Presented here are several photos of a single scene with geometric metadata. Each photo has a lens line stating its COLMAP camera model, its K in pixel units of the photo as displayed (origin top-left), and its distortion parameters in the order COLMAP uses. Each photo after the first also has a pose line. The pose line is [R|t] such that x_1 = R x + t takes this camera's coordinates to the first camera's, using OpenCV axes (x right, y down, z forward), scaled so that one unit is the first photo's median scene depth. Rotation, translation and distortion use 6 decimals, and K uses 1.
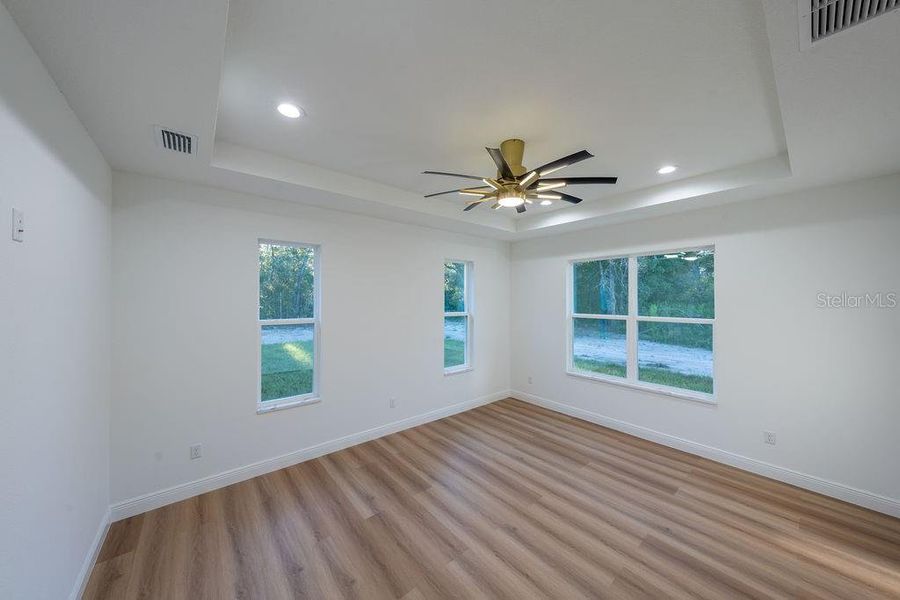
lens RADIAL K [[306.5, 0, 450.0], [0, 306.5, 300.0], [0, 0, 1]] dist [0.000036, 0.000049]
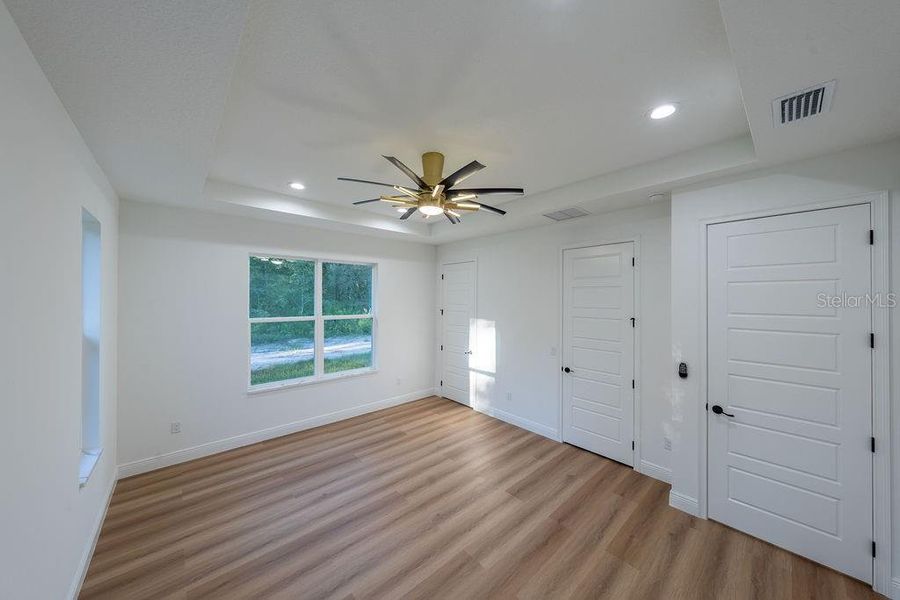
lens RADIAL K [[306.5, 0, 450.0], [0, 306.5, 300.0], [0, 0, 1]] dist [0.000036, 0.000049]
pose [[-0.037304, -0.006596, 0.999282, -0.521020], [-0.000462, 0.999978, 0.006584, -0.013100], [-0.999304, -0.000216, -0.037306, 0.598405]]
